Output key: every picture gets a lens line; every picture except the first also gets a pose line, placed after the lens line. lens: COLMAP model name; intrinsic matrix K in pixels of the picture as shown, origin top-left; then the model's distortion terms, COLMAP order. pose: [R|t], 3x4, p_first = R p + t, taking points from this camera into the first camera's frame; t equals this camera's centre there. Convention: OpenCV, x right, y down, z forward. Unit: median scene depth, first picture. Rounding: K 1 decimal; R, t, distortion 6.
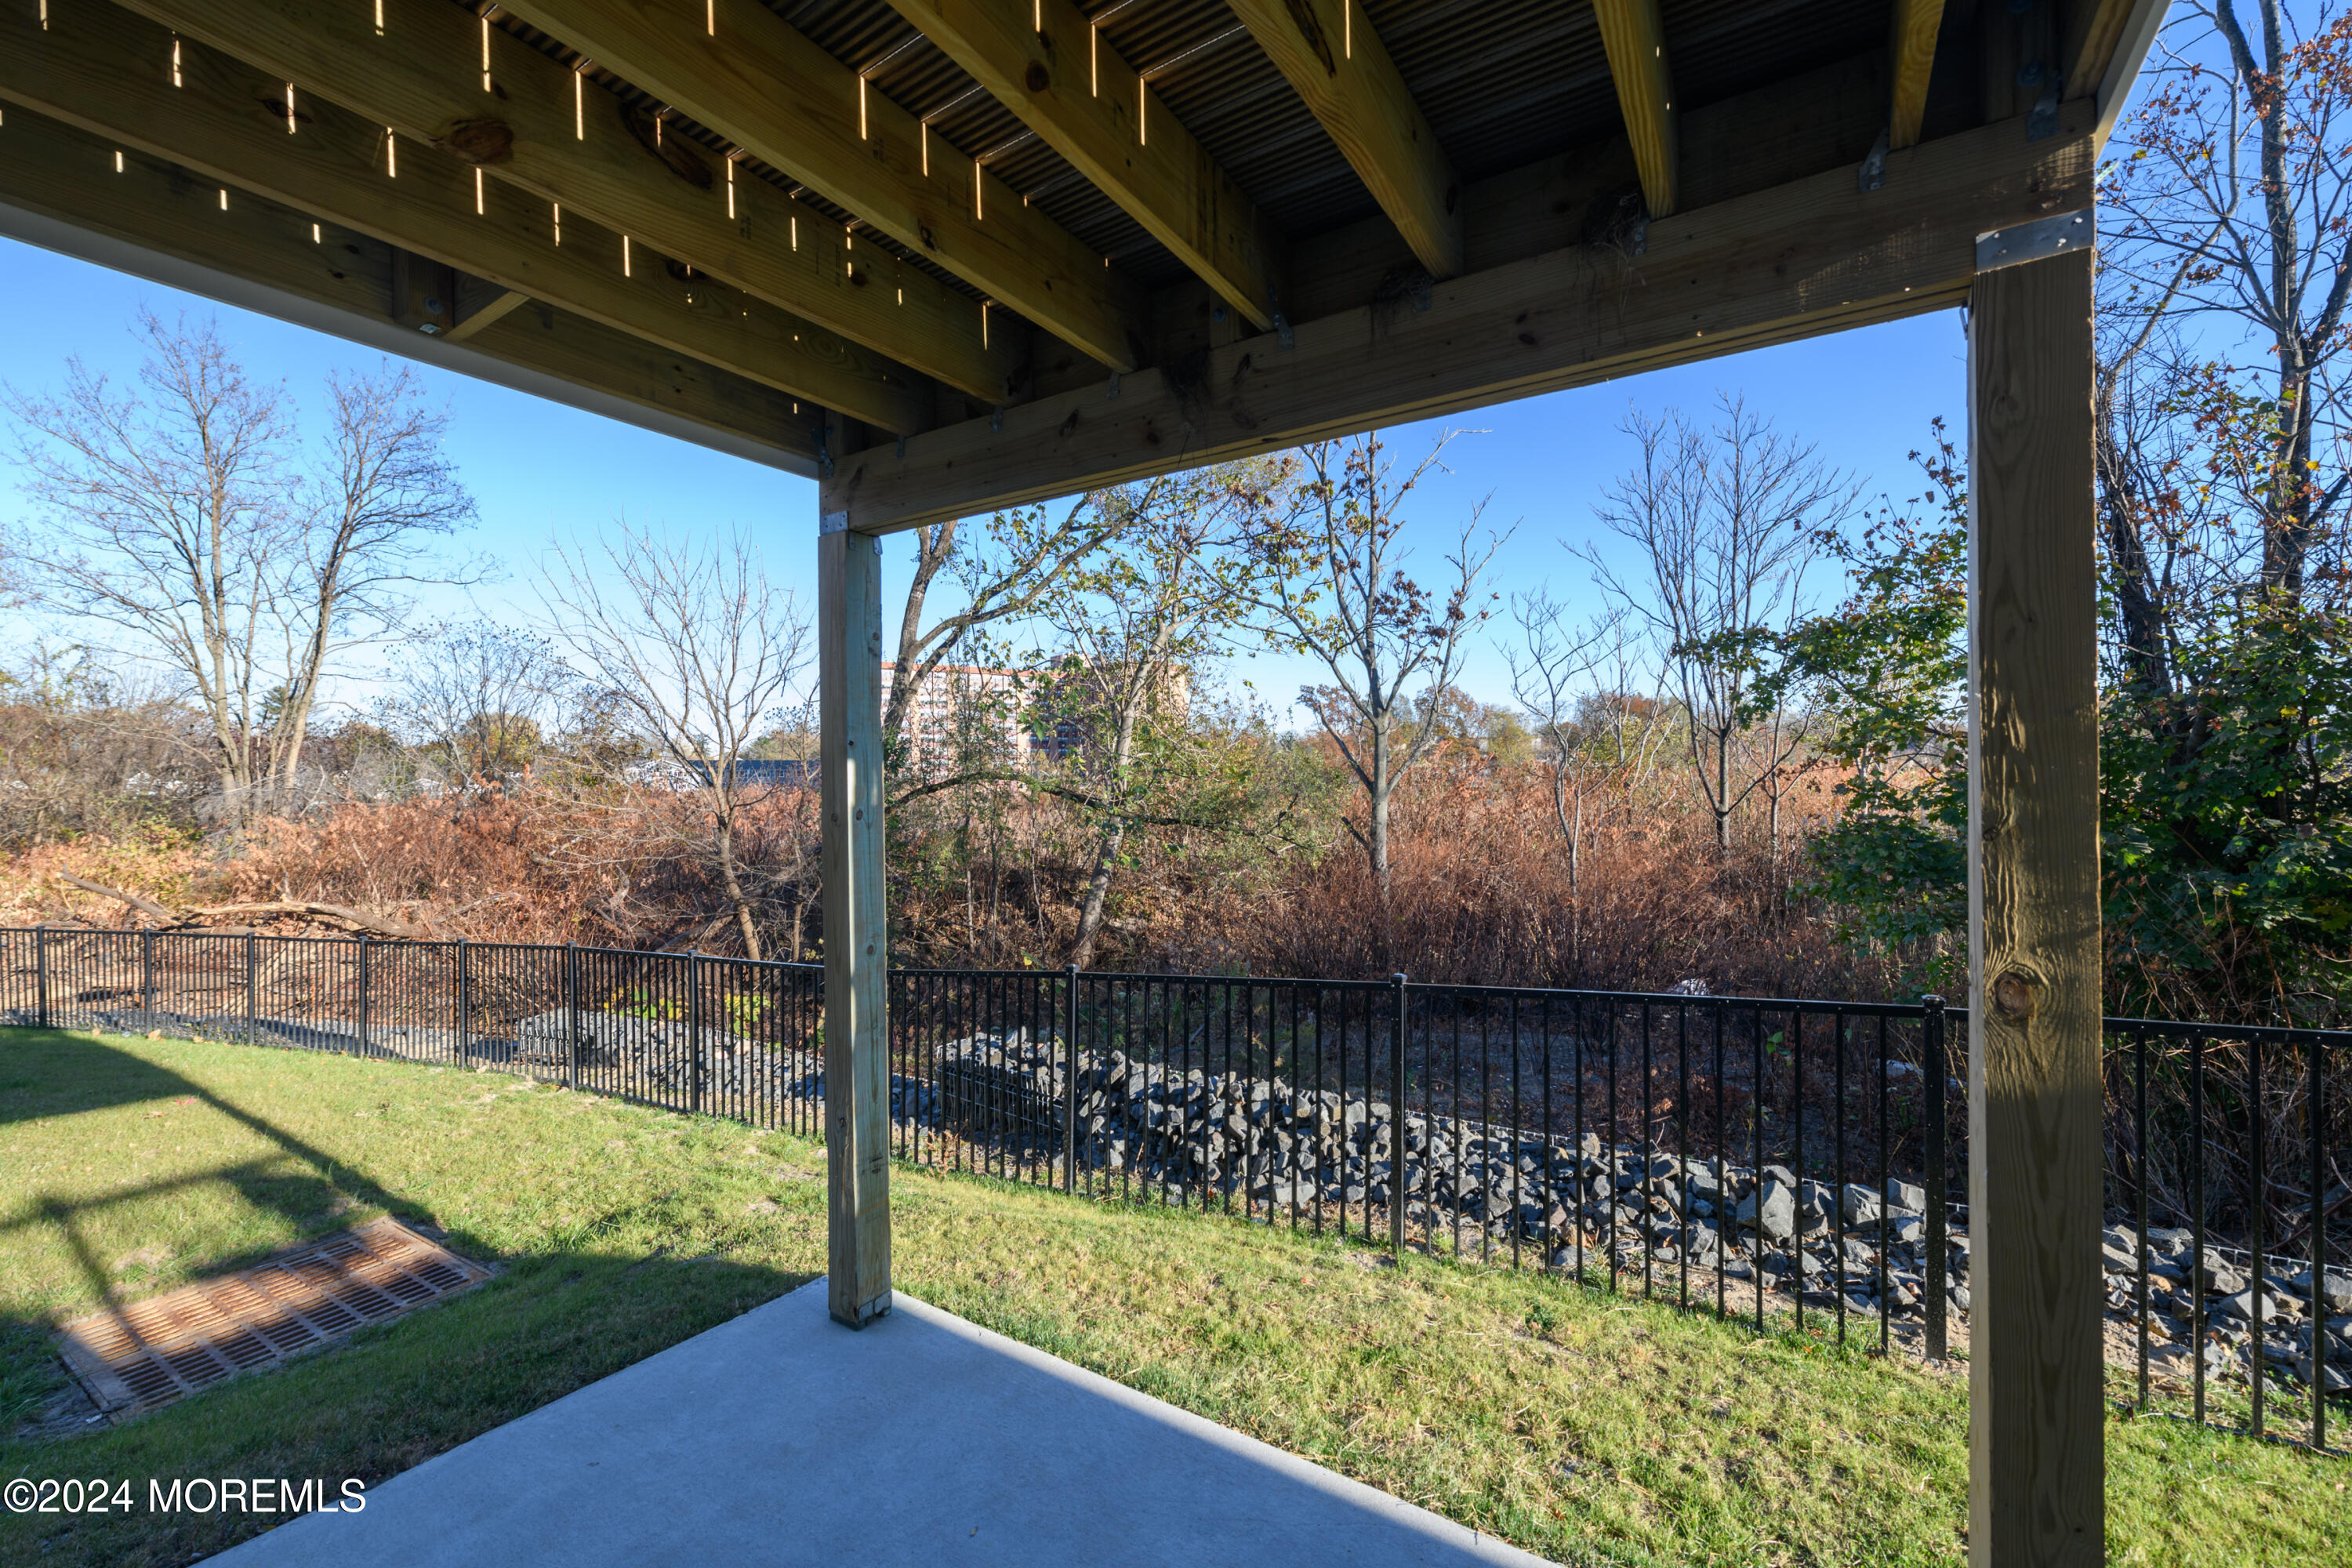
lens RADIAL K [[969.0, 0, 1176.0], [0, 969.0, 784.0], [0, 0, 1]] dist [0.001358, -0.006313]
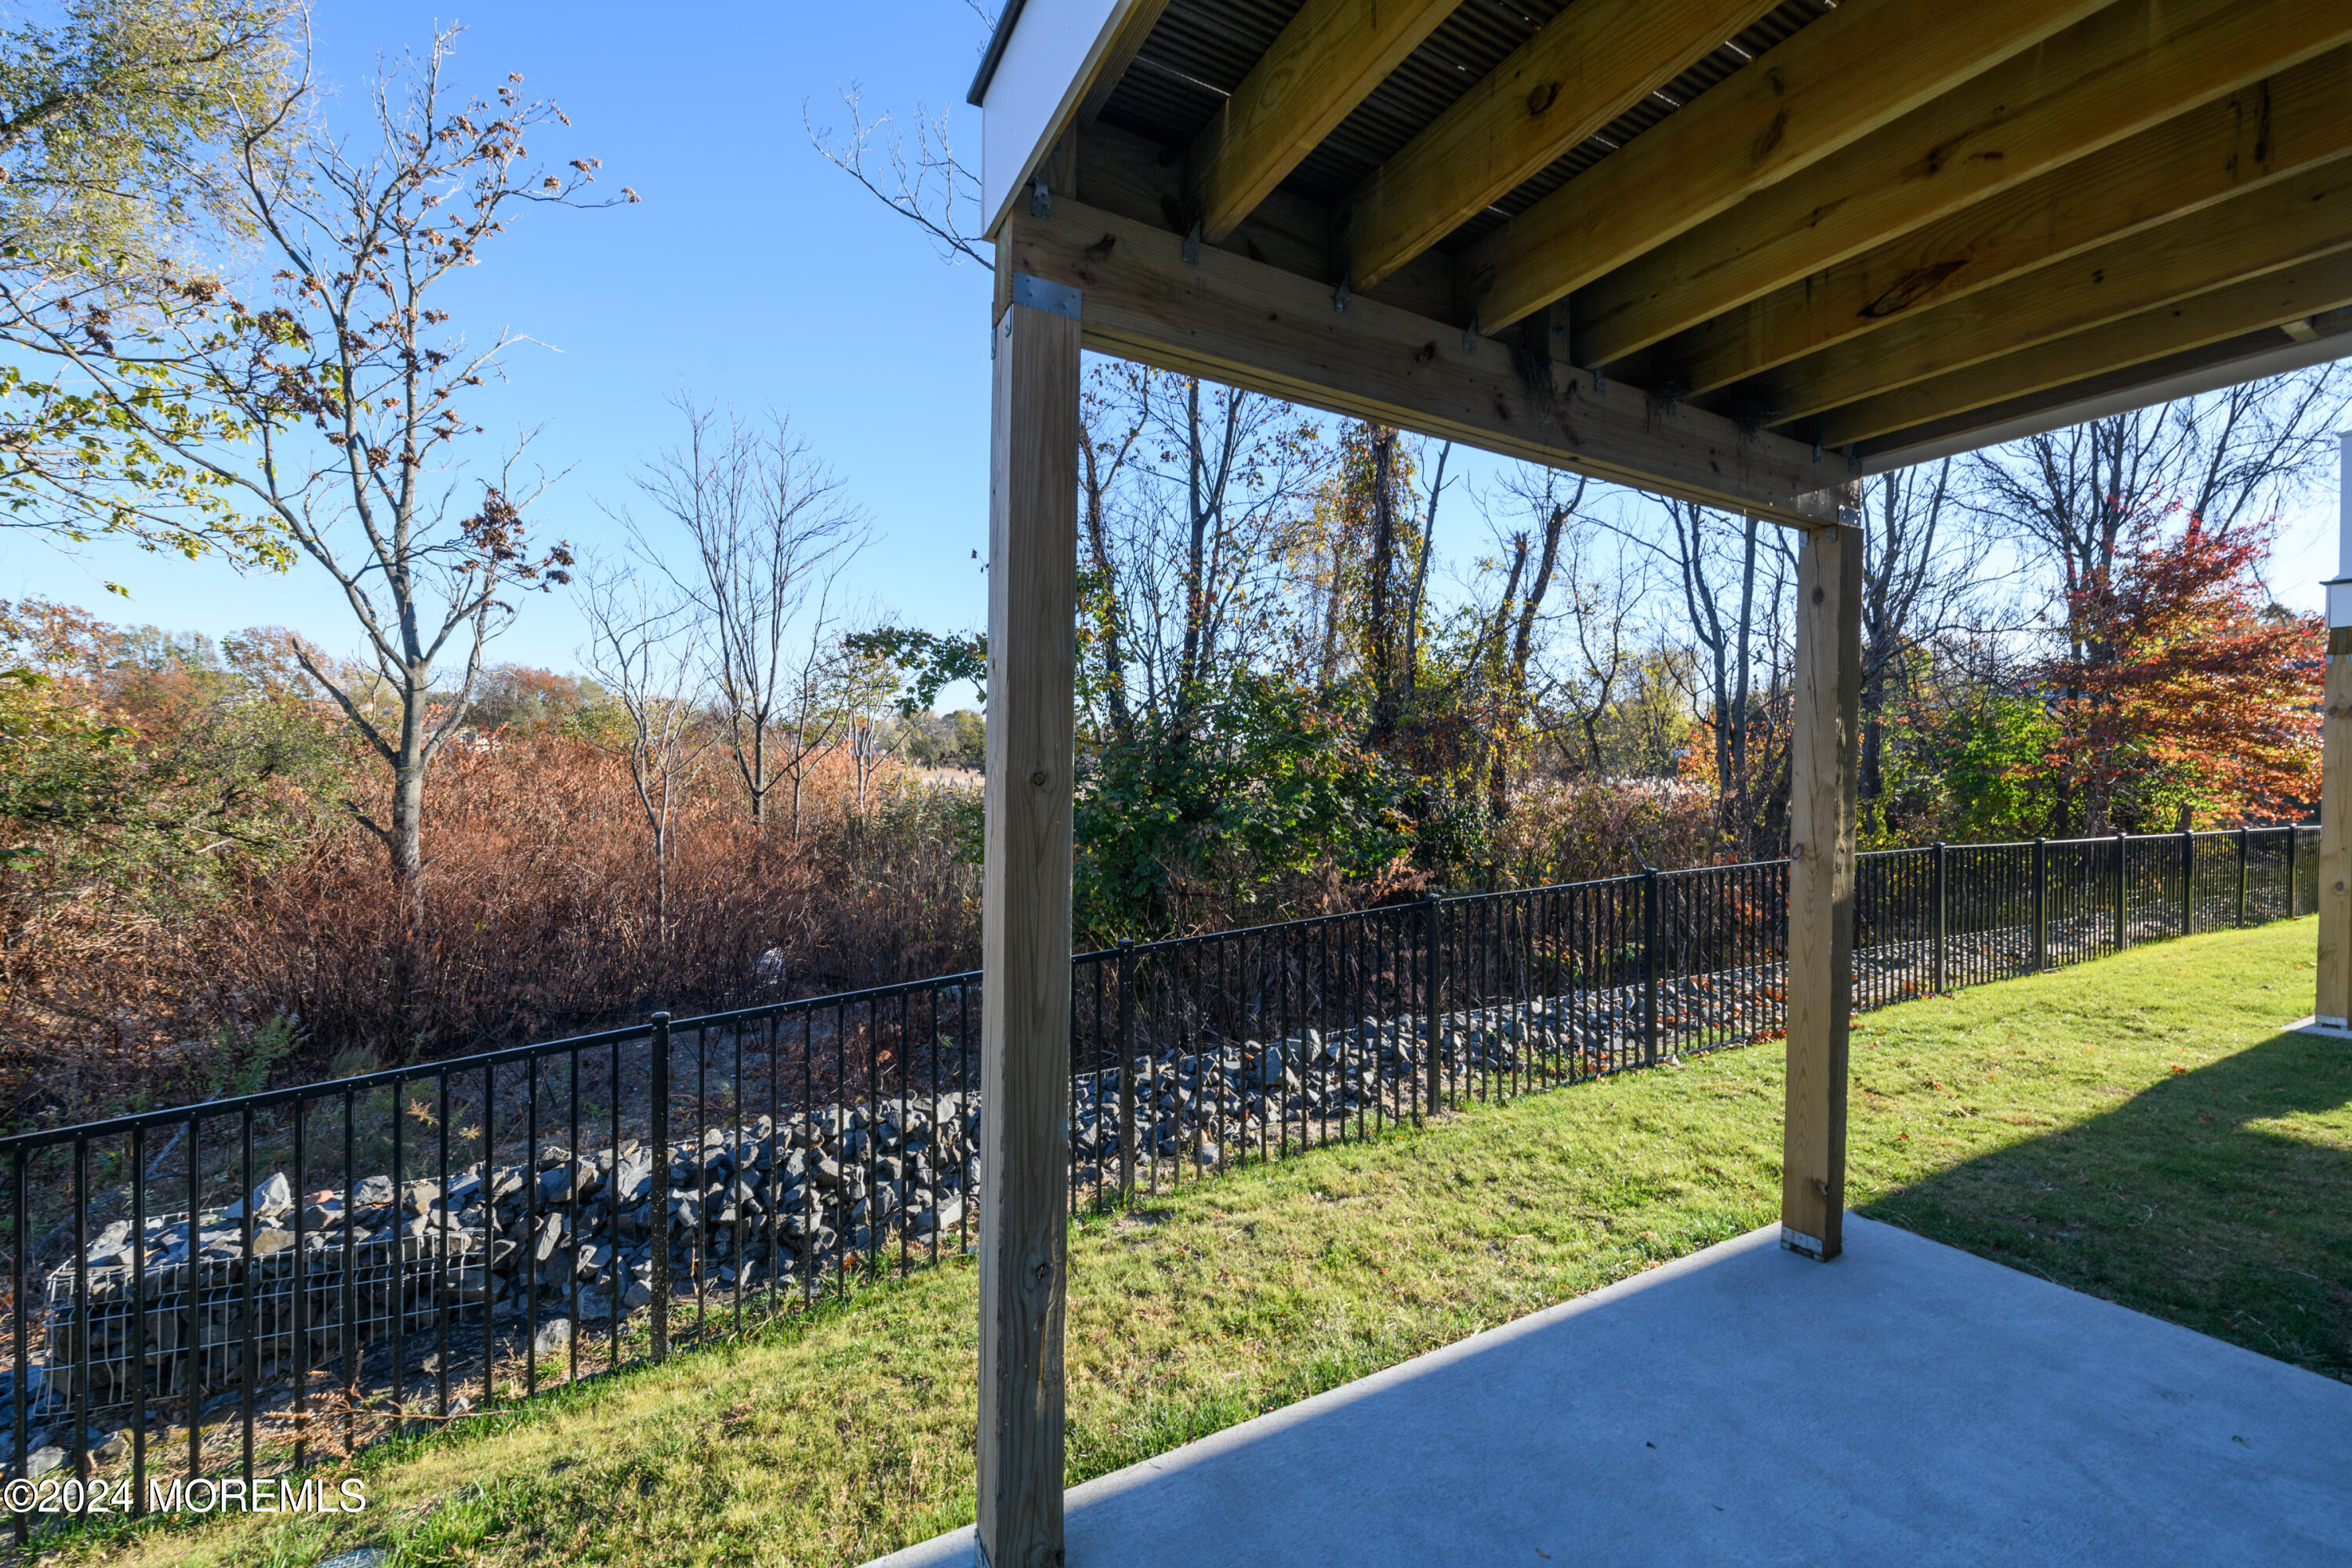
lens RADIAL K [[937.3, 0, 1166.1], [0, 937.3, 768.4], [0, 0, 1]] dist [-0.000028, -0.006130]
pose [[0.470445, 0.020242, 0.882197, -0.467059], [-0.021078, 0.999709, -0.011698, 0.017691], [-0.882177, -0.013092, 0.470735, 0.360501]]
